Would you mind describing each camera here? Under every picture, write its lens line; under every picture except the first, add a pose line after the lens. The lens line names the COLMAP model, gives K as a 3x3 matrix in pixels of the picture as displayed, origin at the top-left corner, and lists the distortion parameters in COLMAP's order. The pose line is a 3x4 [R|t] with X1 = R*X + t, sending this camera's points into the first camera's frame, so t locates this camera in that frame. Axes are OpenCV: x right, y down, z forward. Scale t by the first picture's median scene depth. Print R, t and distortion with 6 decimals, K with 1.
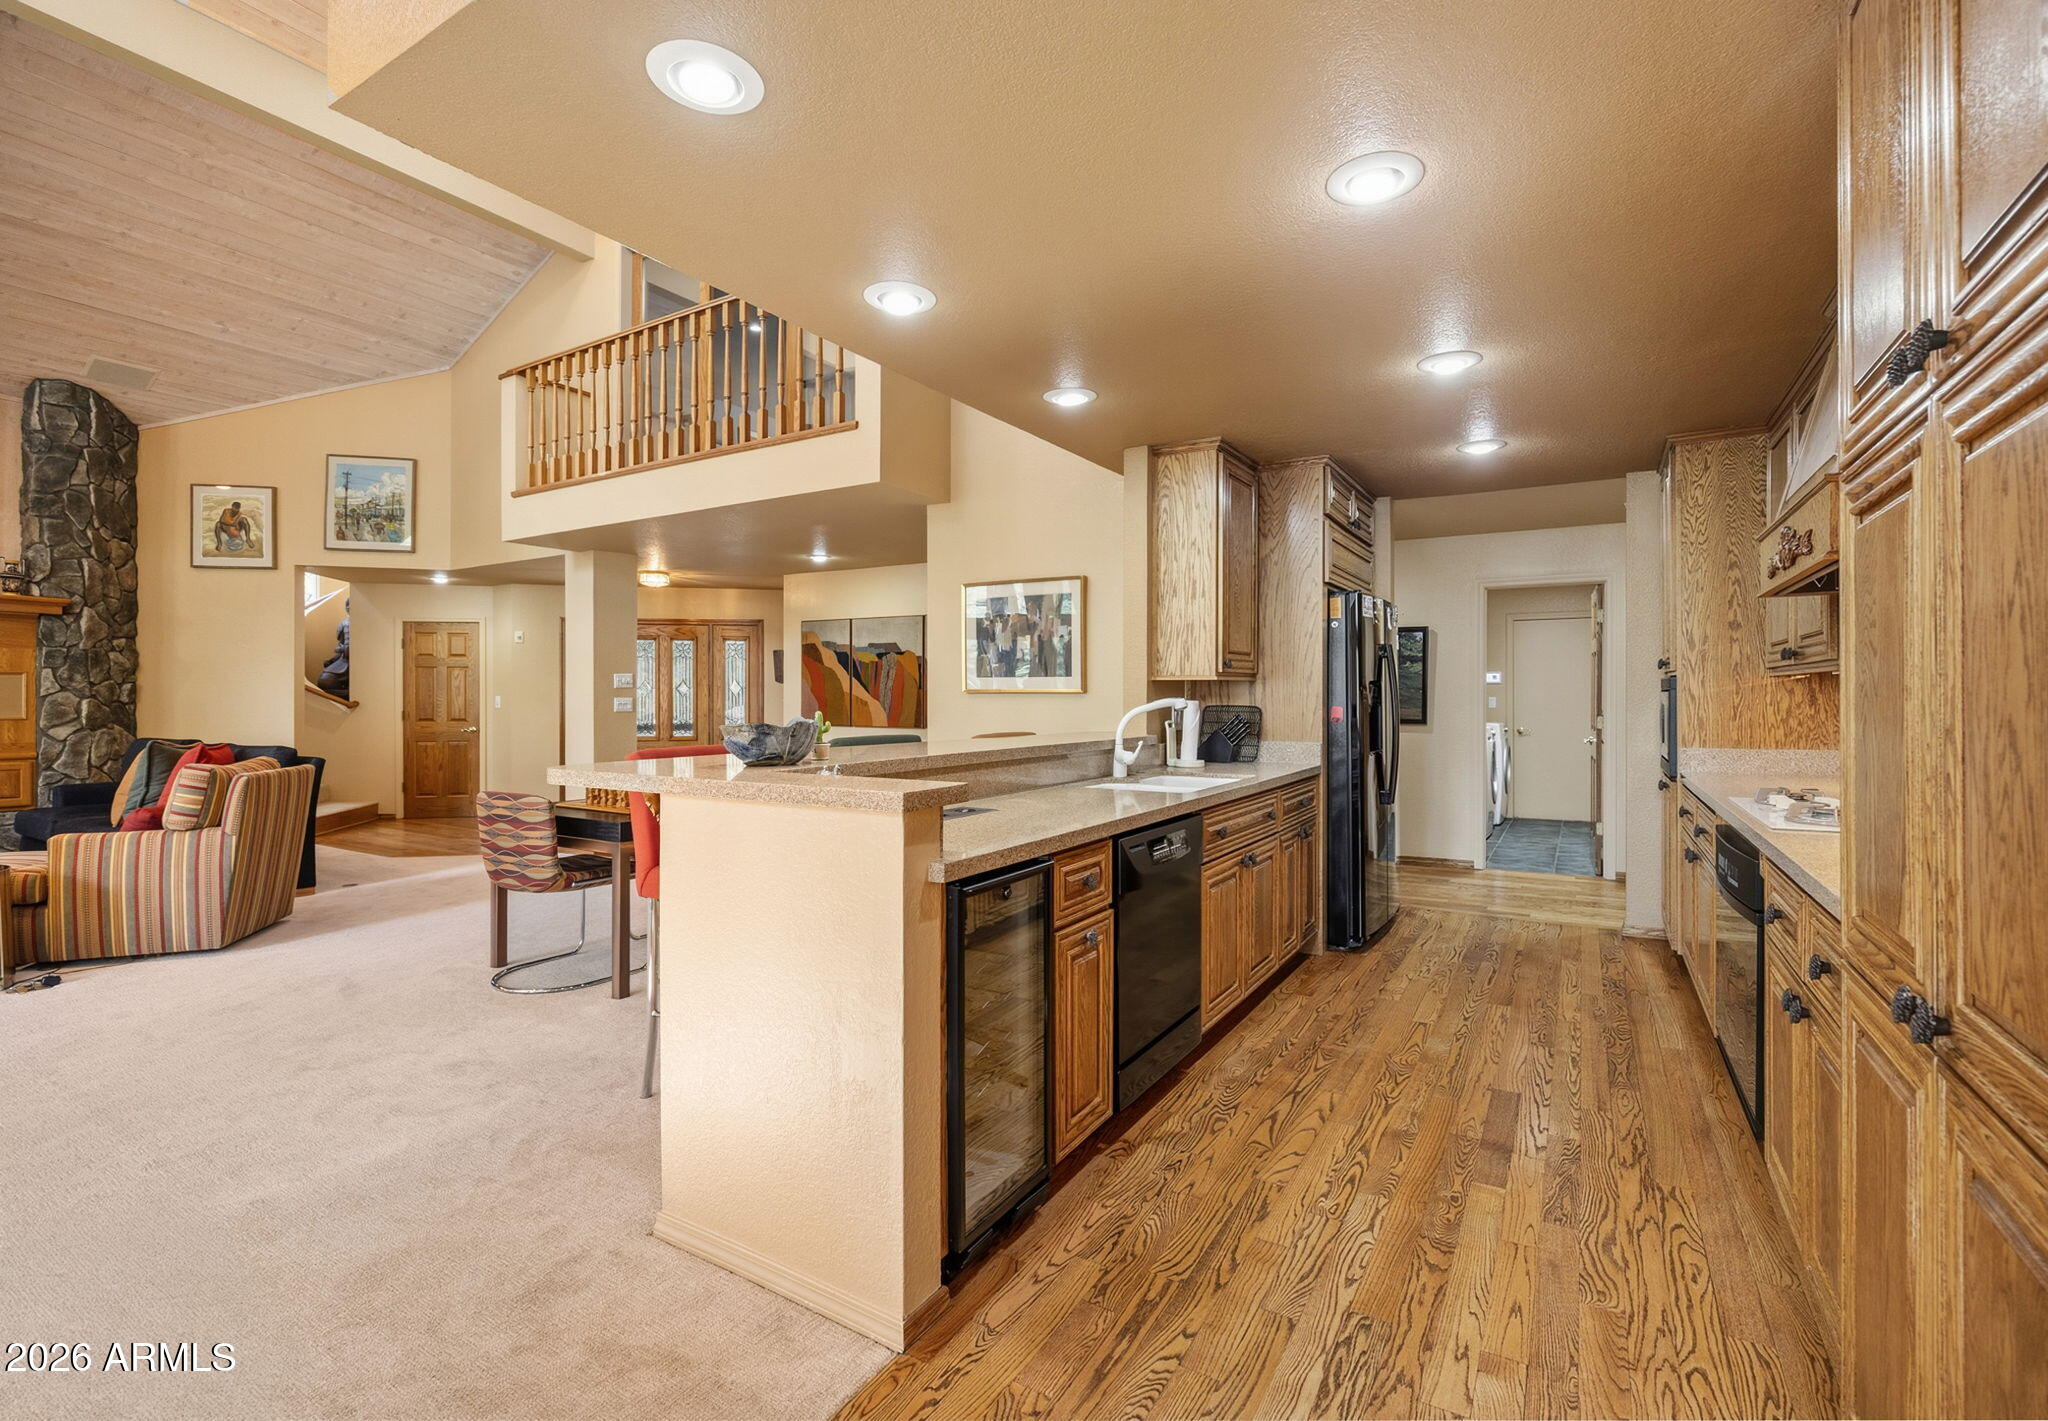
lens RADIAL K [[906.9, 0, 1034.8], [0, 906.9, 700.4], [0, 0, 1]] dist [-0.001637, -0.000149]
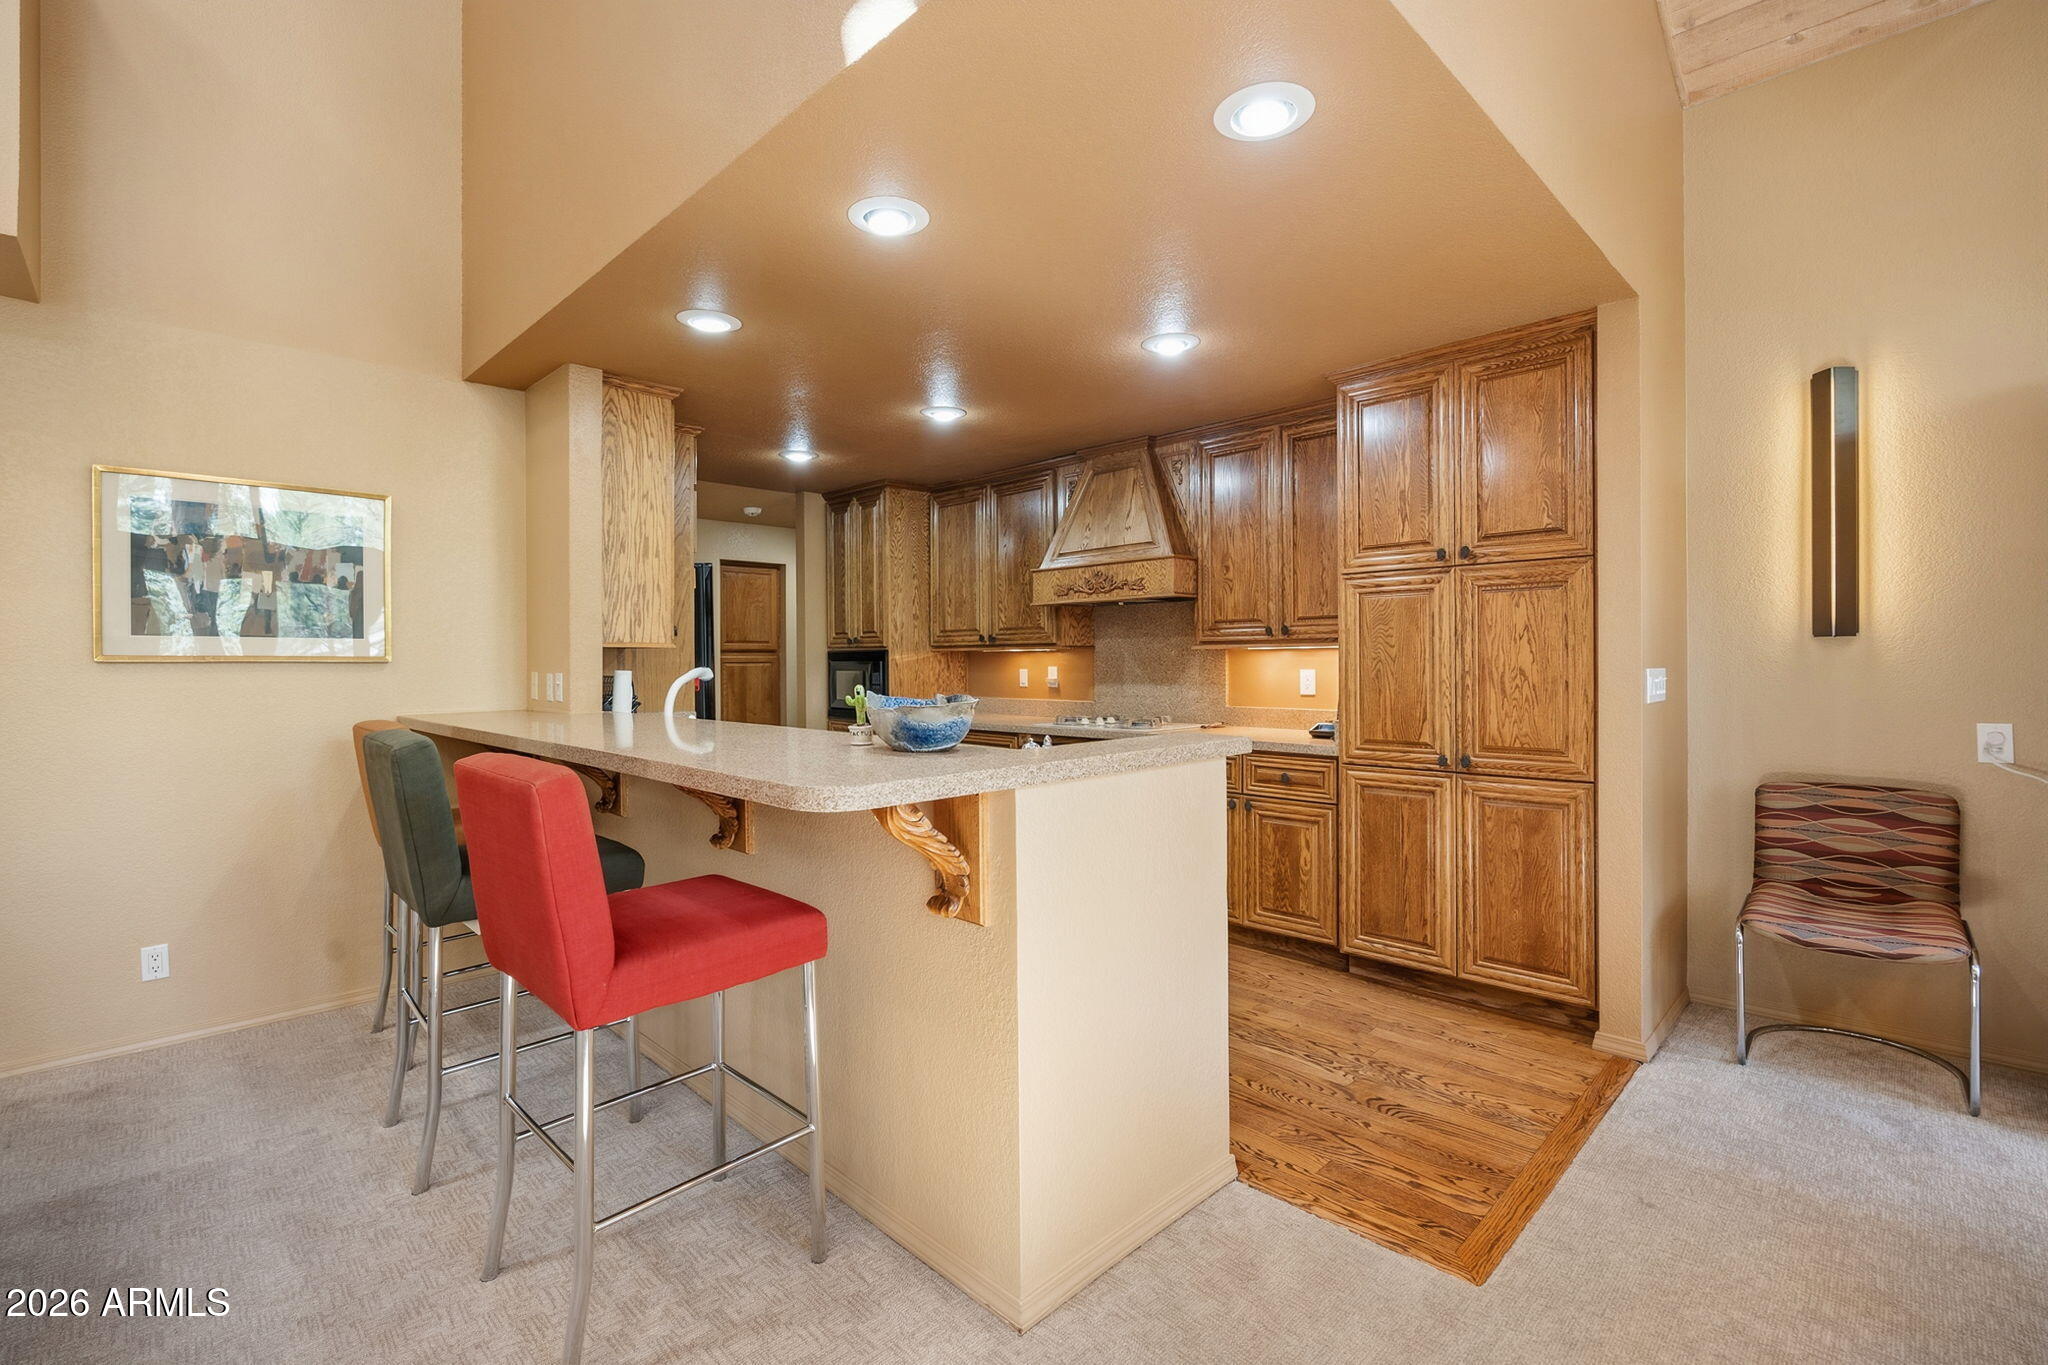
lens RADIAL K [[931.2, 0, 1030.1], [0, 931.2, 668.0], [0, 0, 1]] dist [0.001313, 0.000319]
pose [[0.248654, -0.006490, 0.968571, -0.623898], [0.007269, 0.999962, 0.004834, -0.003870], [-0.968565, 0.005839, 0.248692, 0.395945]]
